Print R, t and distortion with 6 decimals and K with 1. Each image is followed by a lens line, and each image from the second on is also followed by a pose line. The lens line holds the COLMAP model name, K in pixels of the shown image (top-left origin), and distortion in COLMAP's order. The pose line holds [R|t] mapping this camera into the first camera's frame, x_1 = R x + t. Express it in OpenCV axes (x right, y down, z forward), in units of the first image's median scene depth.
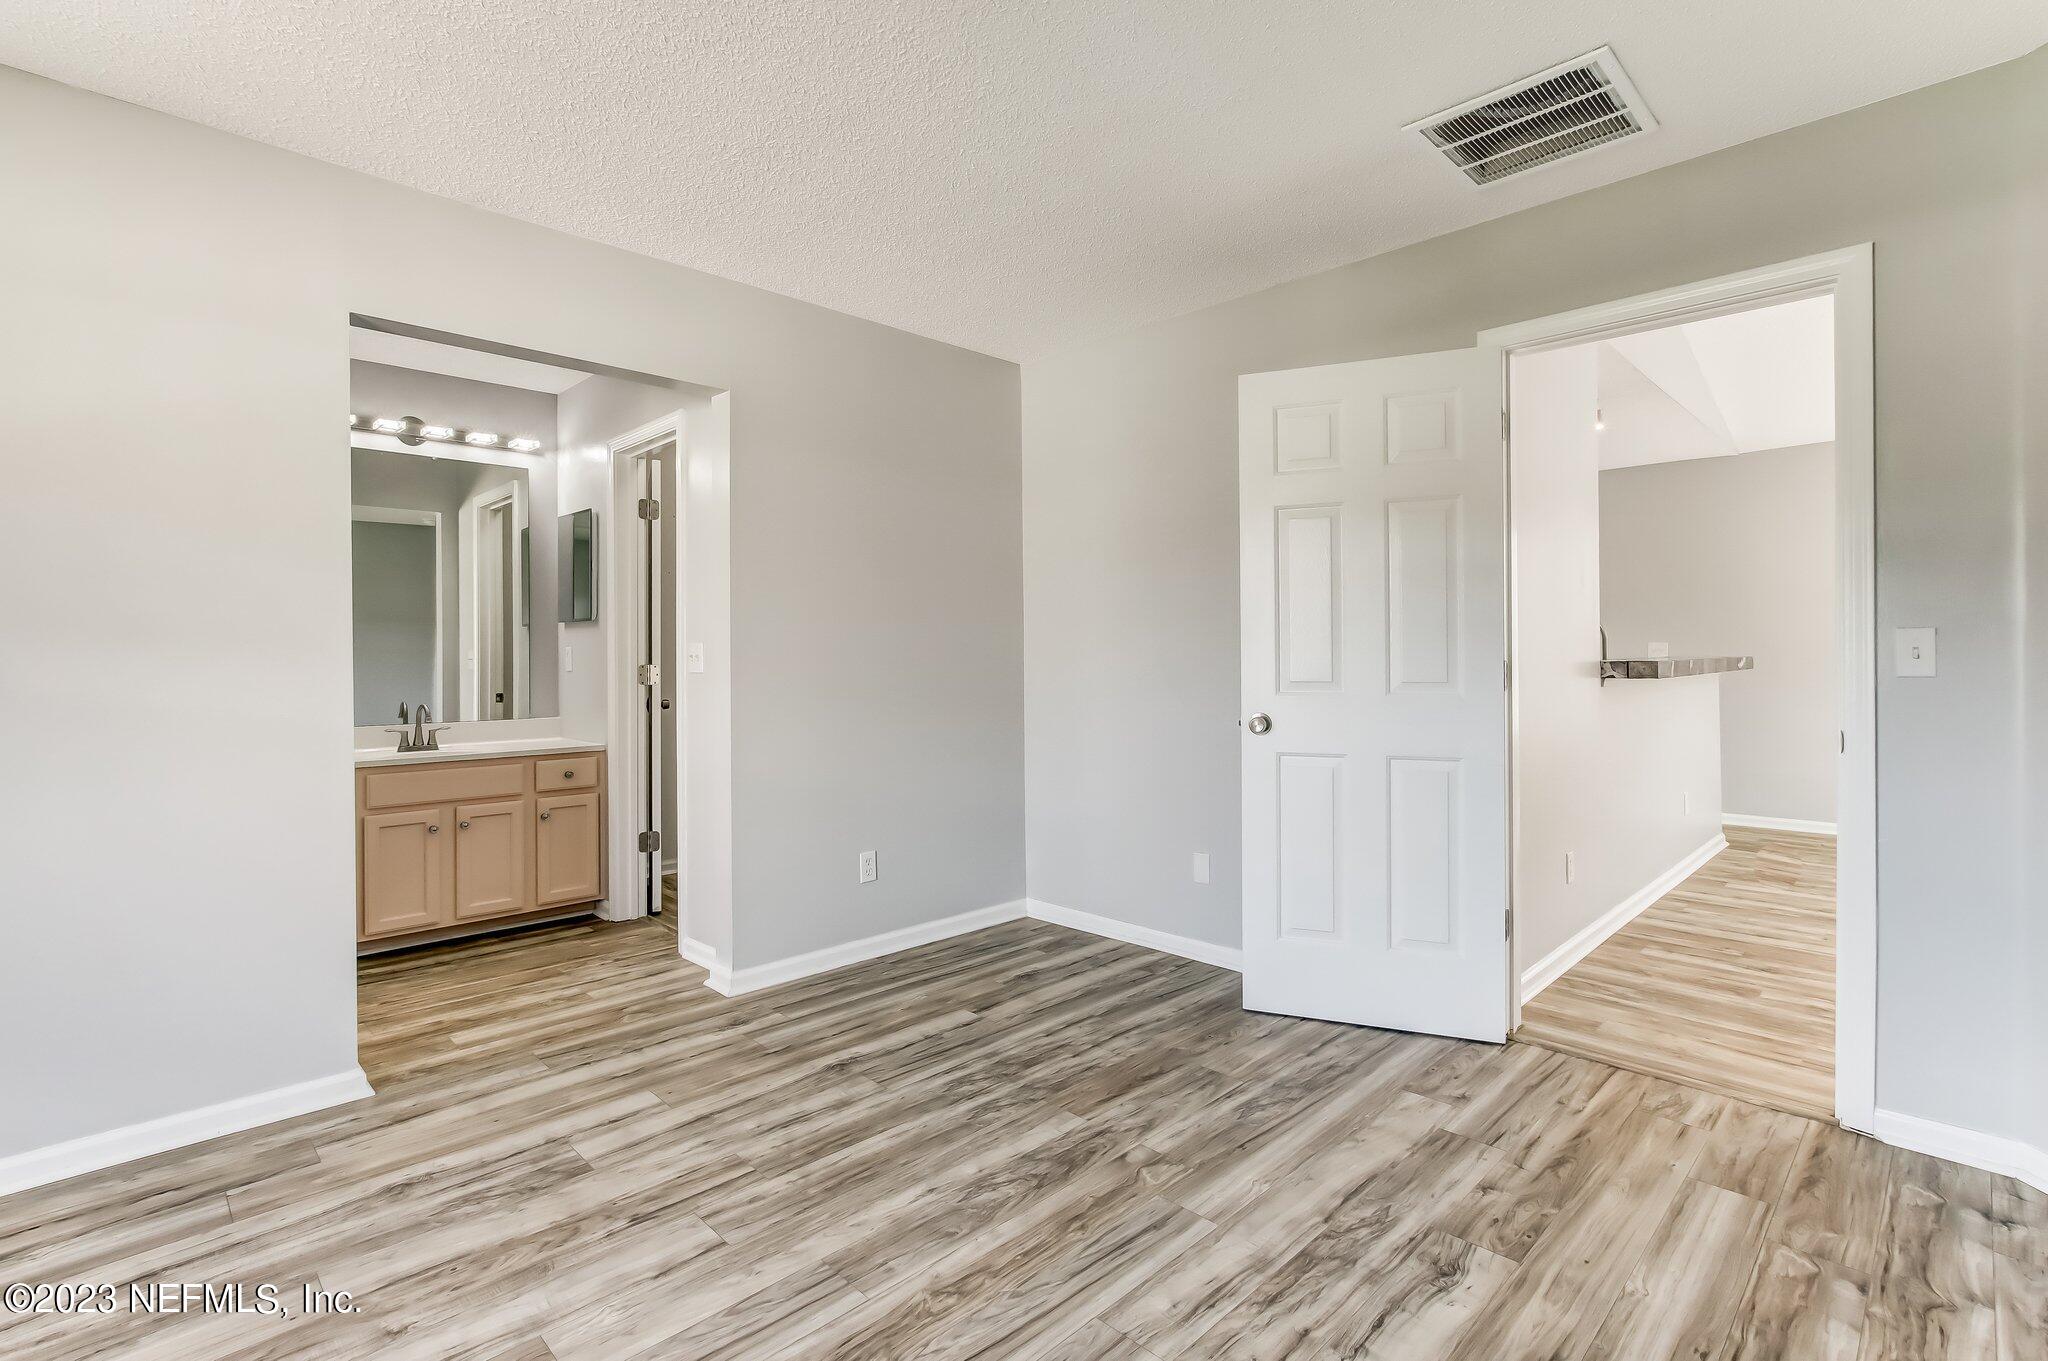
lens RADIAL K [[953.1, 0, 1033.4], [0, 953.1, 659.8], [0, 0, 1]] dist [-0.010908, 0.000866]
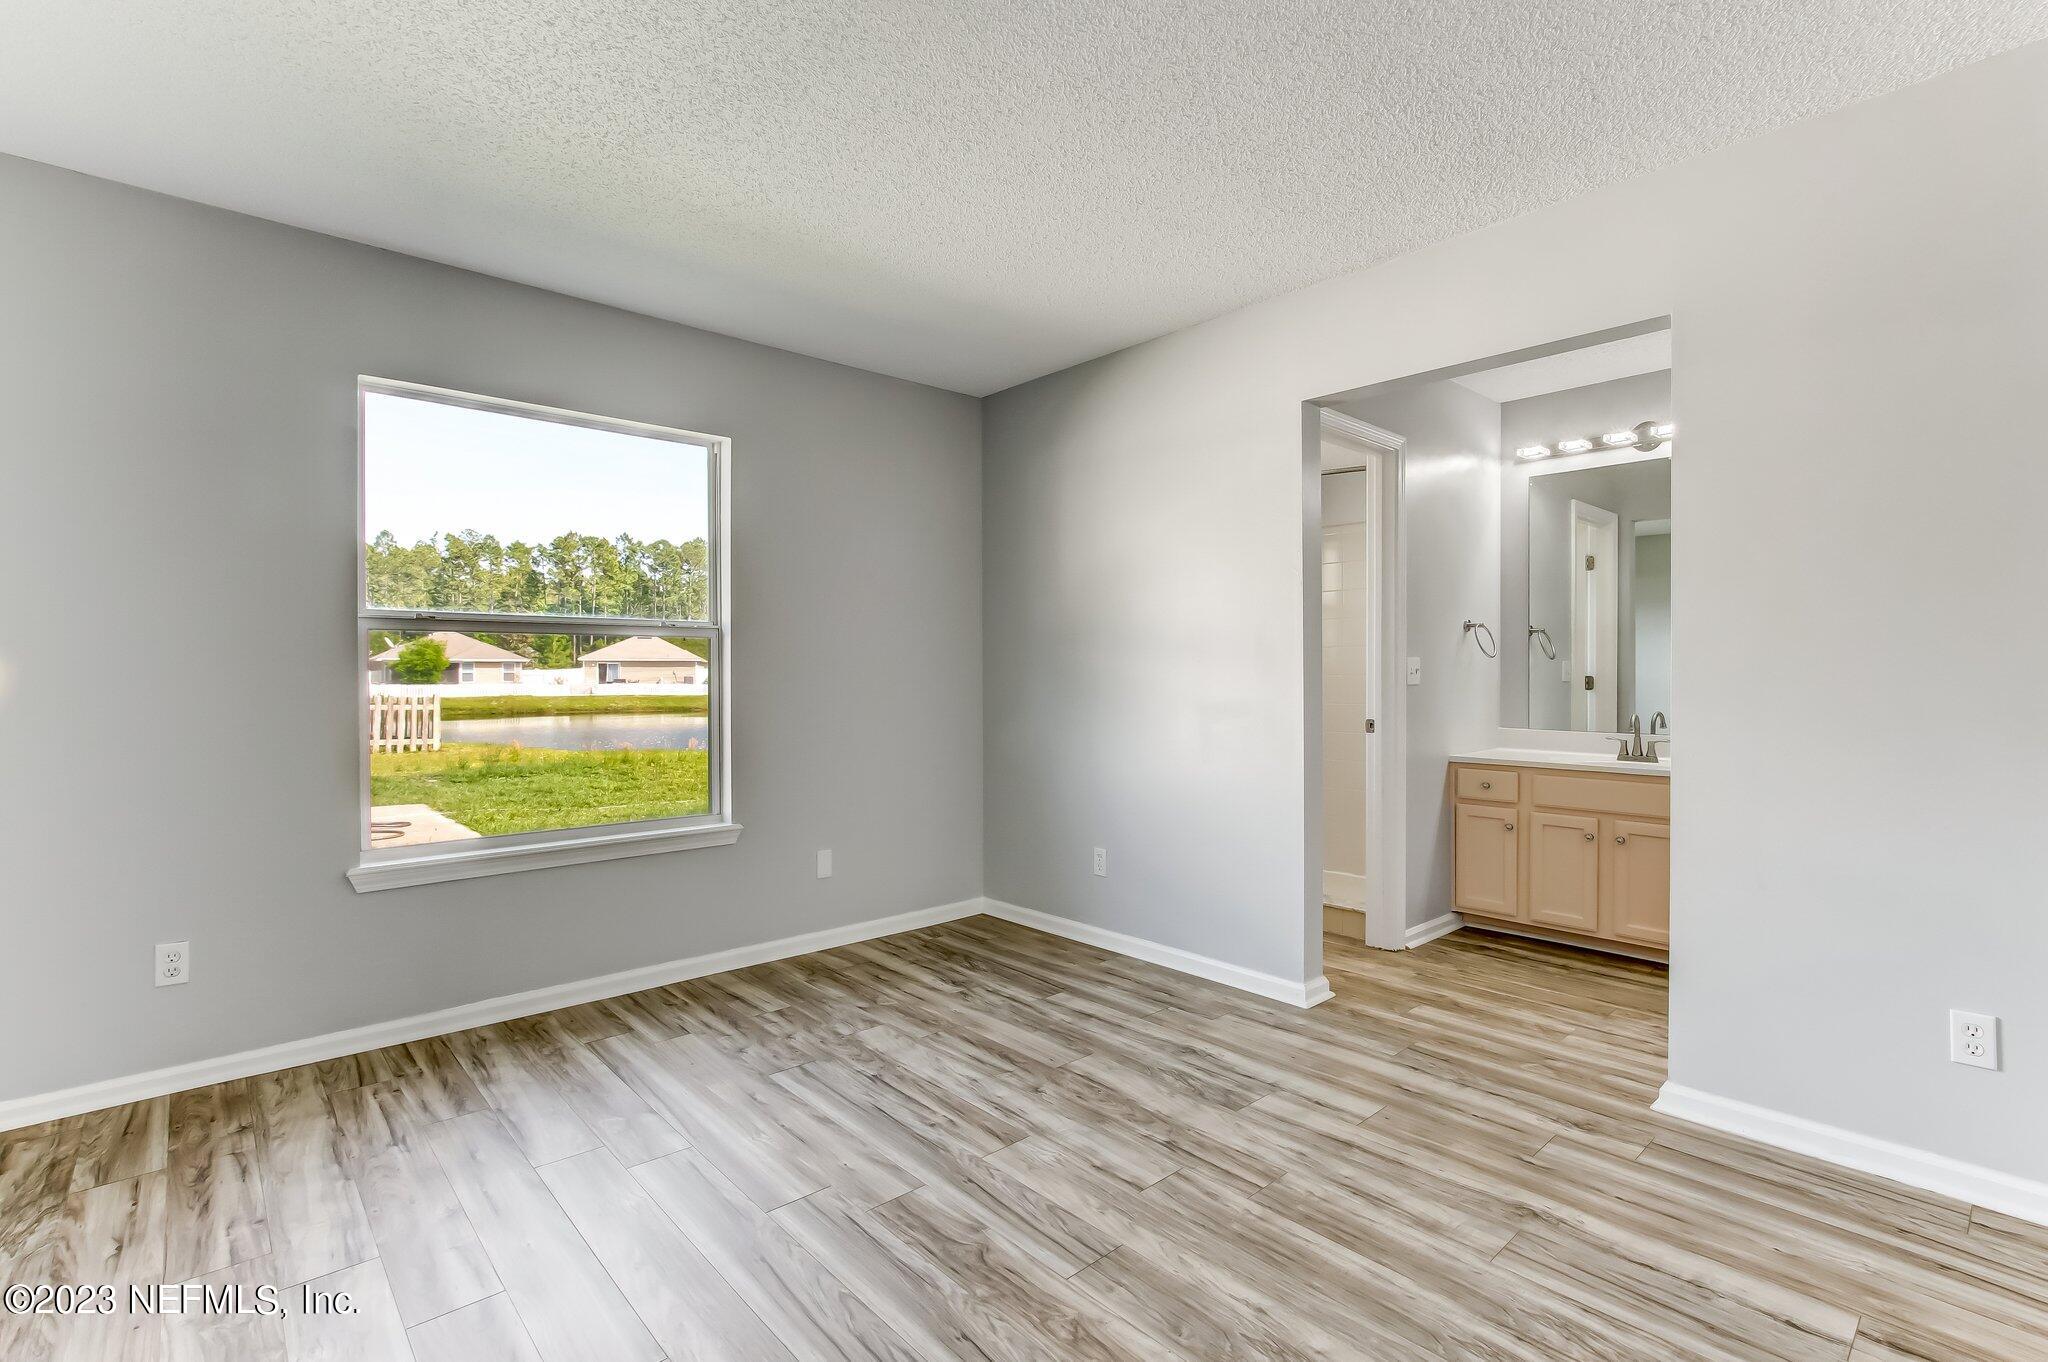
lens RADIAL K [[930.4, 0, 1024.0], [0, 930.4, 681.0], [0, 0, 1]] dist [-0.010623, 0.000759]
pose [[-0.046357, 0.015912, -0.998798, 0.476255], [0.000000, 0.999873, 0.015929, -0.004073], [0.998925, 0.000739, -0.046351, 0.562071]]
